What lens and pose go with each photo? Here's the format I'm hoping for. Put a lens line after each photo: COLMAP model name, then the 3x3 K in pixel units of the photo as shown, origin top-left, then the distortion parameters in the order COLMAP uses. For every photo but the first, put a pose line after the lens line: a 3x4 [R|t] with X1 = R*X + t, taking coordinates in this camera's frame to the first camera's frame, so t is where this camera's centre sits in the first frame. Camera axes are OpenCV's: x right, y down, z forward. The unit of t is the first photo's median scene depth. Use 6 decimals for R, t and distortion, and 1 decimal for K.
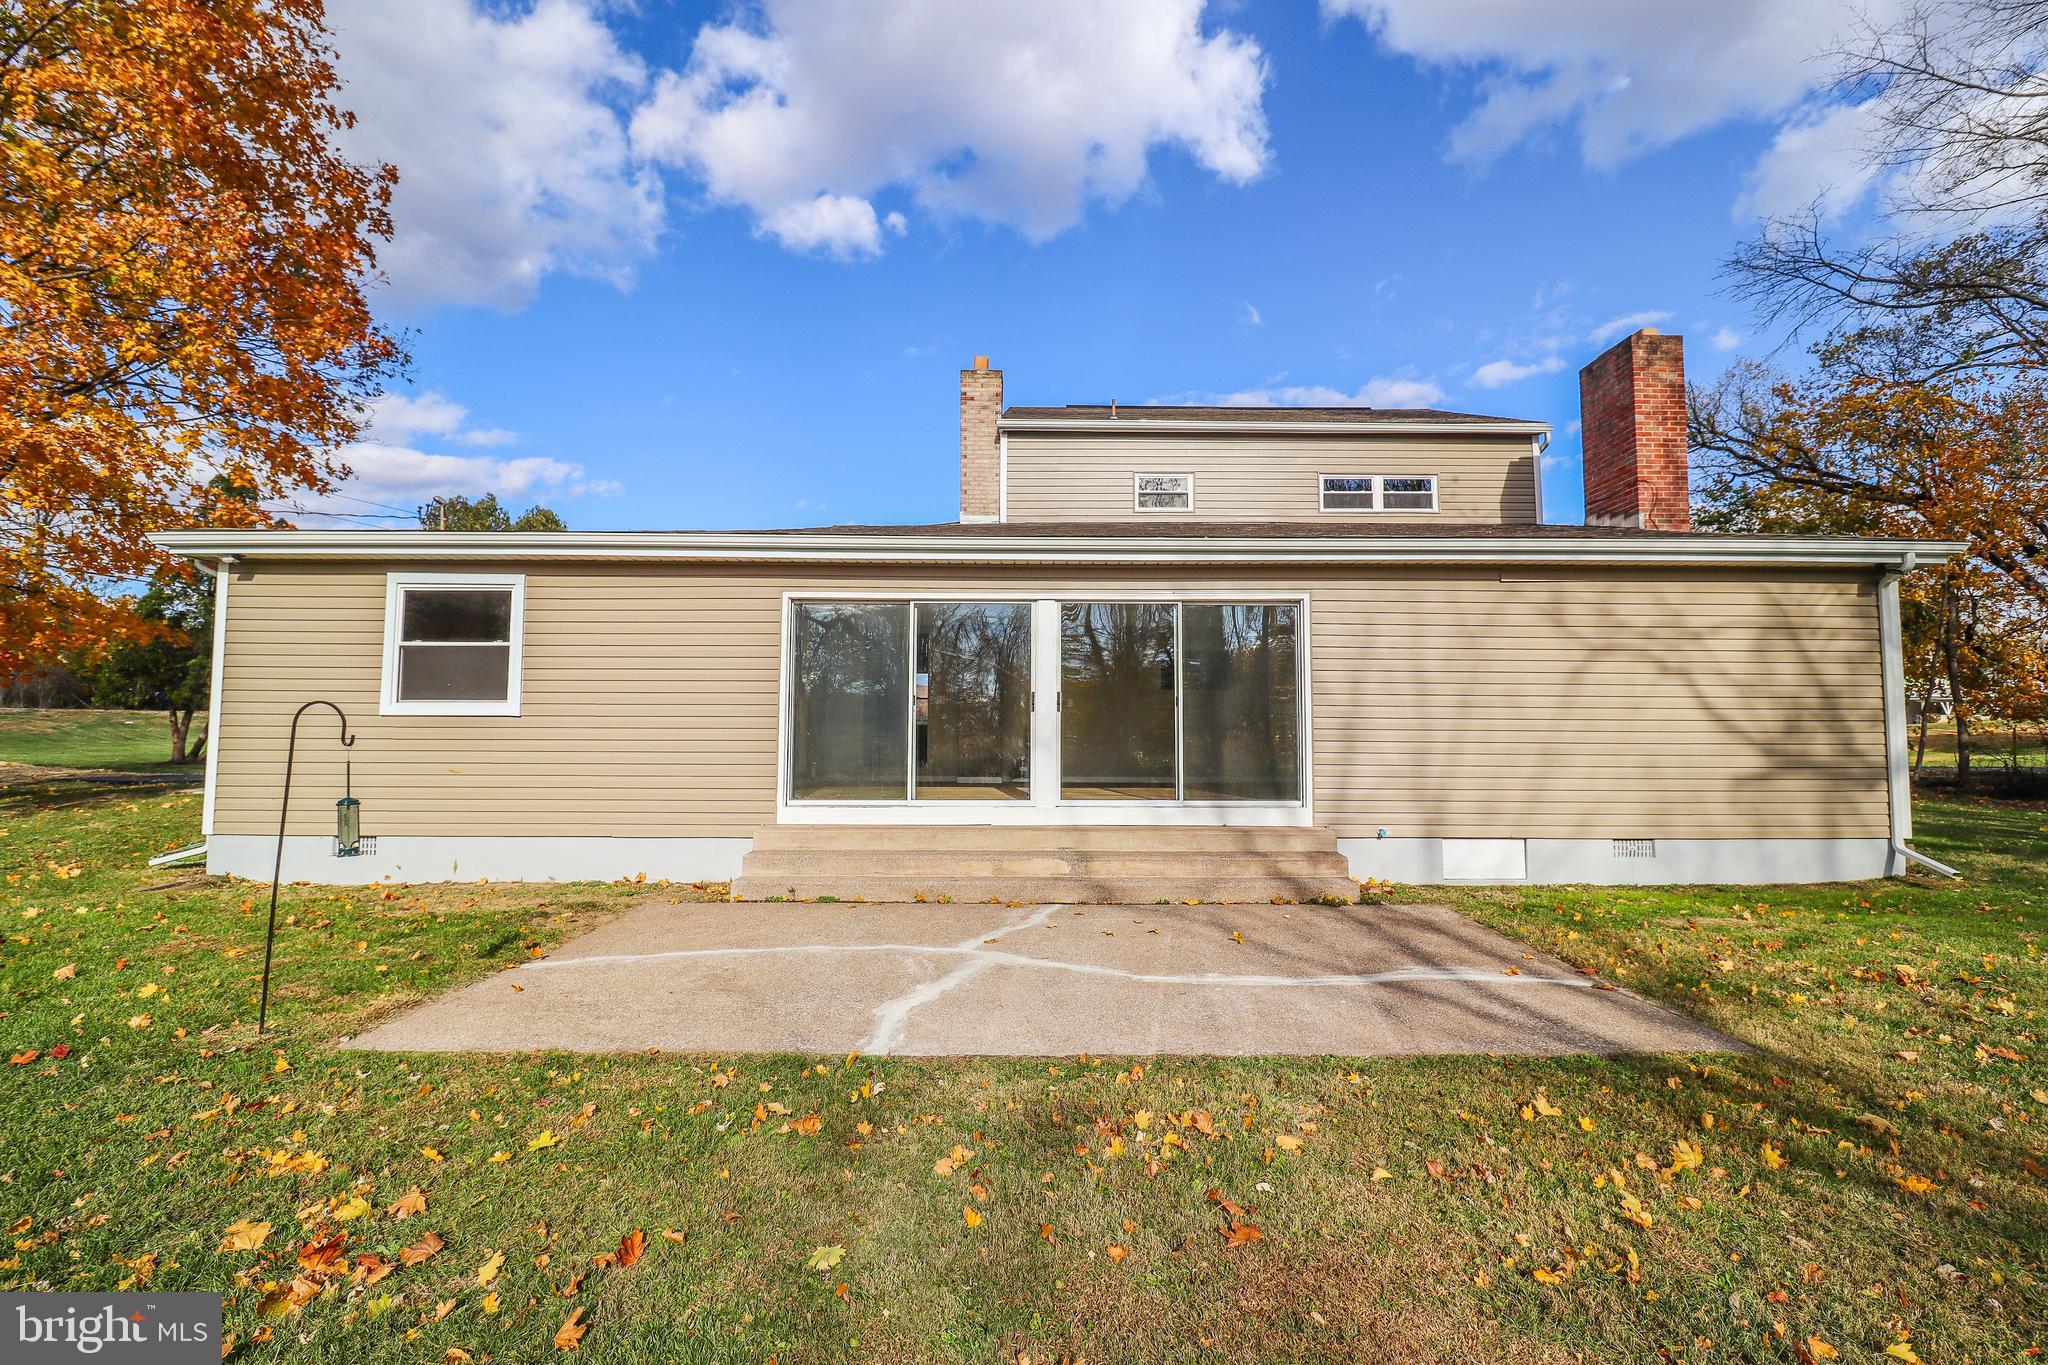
lens RADIAL K [[944.7, 0, 1016.3], [0, 944.7, 692.0], [0, 0, 1]] dist [-0.001364, -0.012103]
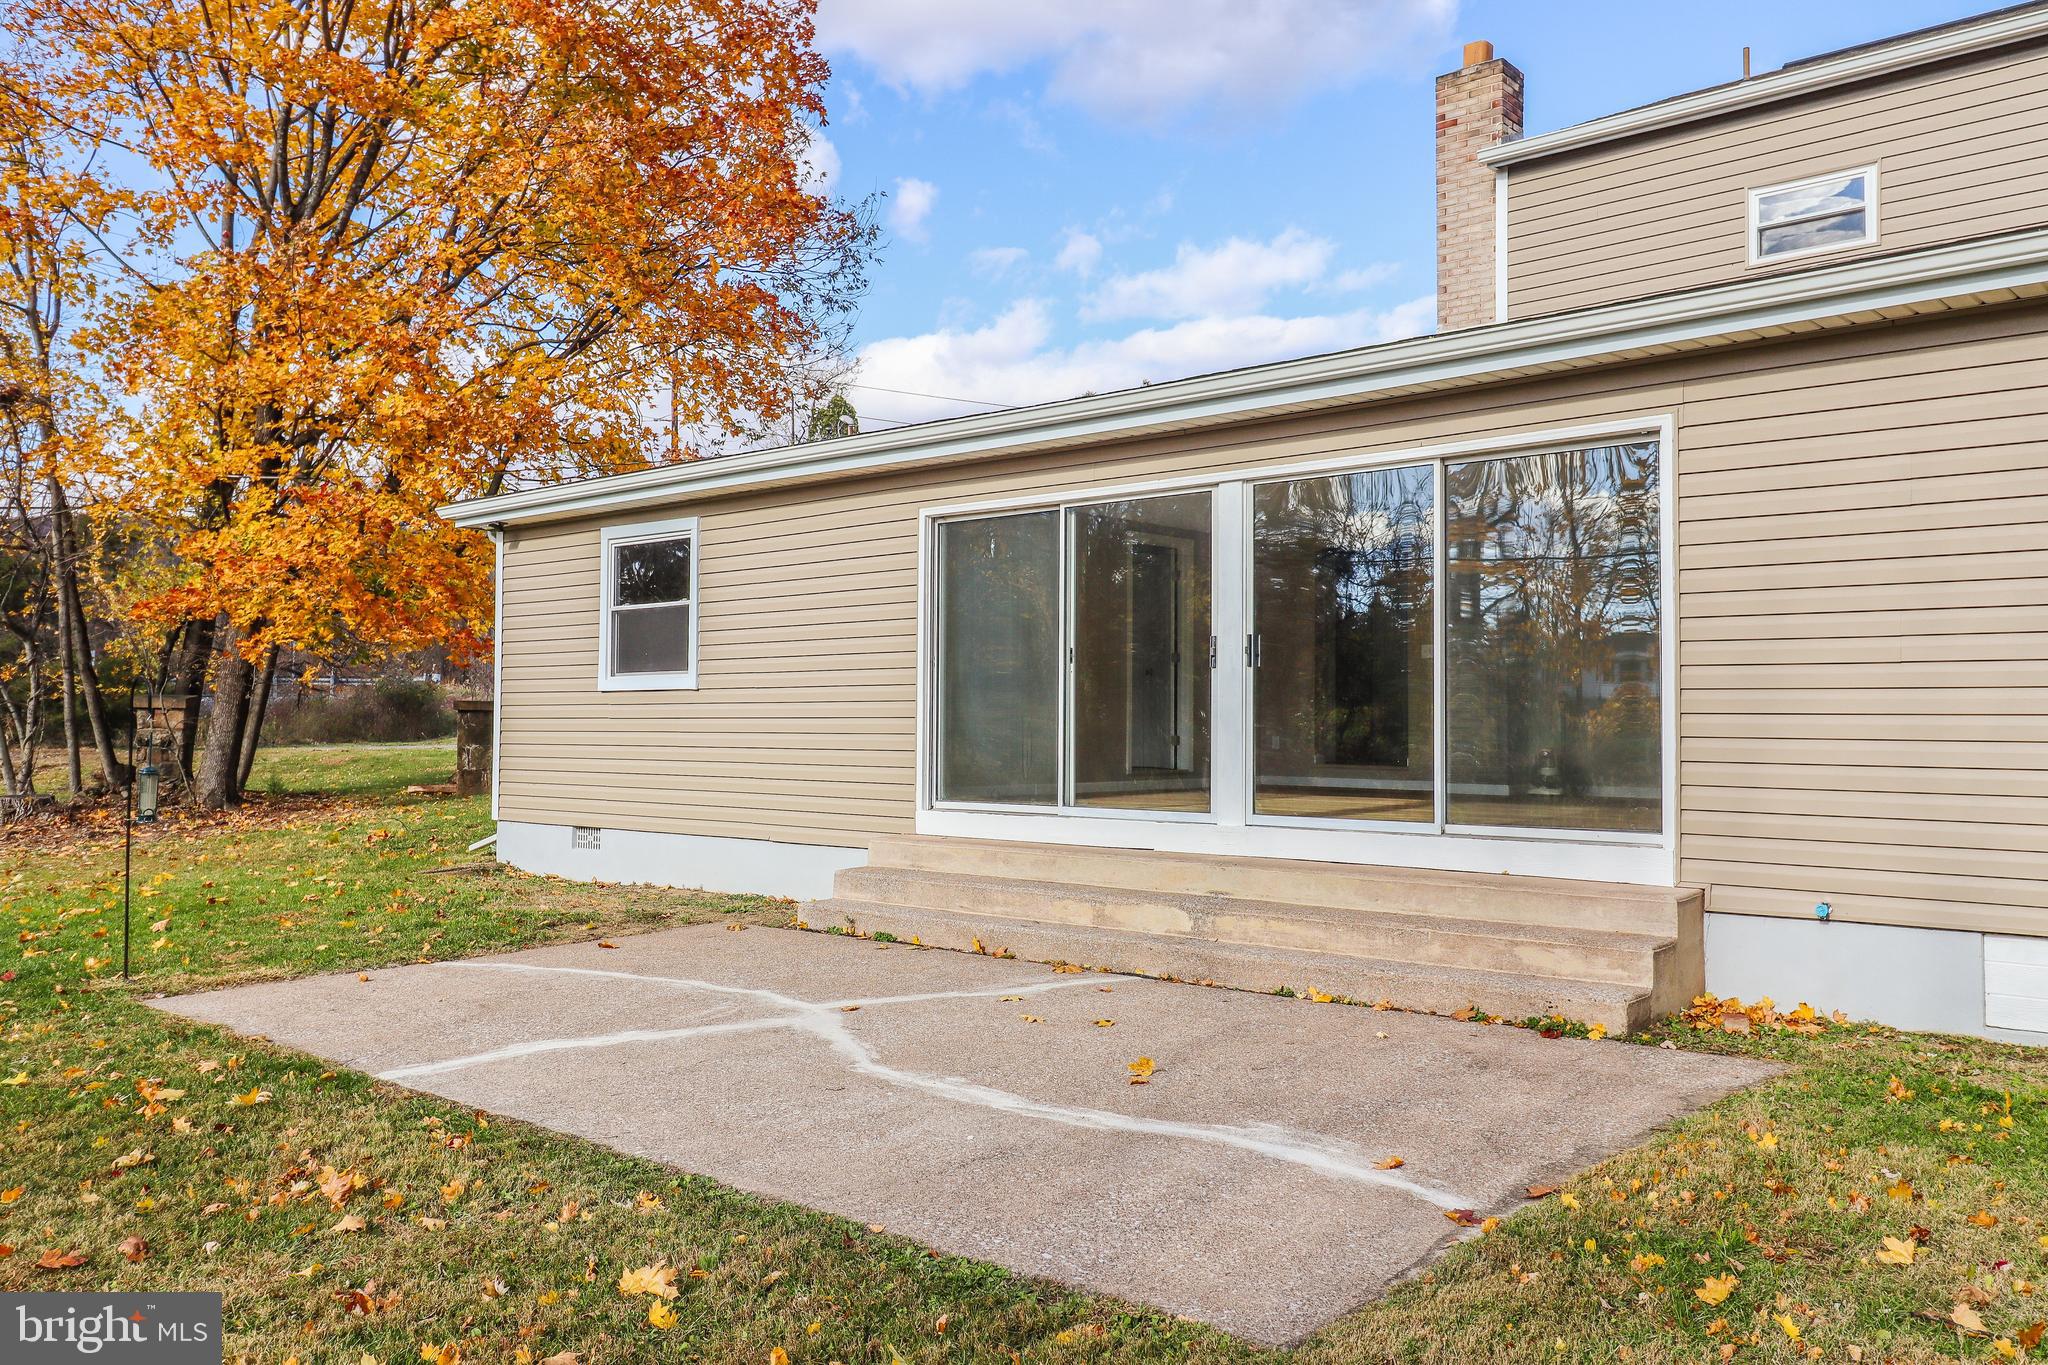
lens RADIAL K [[1627.0, 0, 1029.2], [0, 1627.0, 687.1], [0, 0, 1]] dist [0.015200, 0.001370]
pose [[0.739453, -0.017619, -0.672978, 0.636096], [0.028263, 0.999589, 0.004885, 0.024554], [0.672615, -0.022633, 0.739646, 0.146788]]
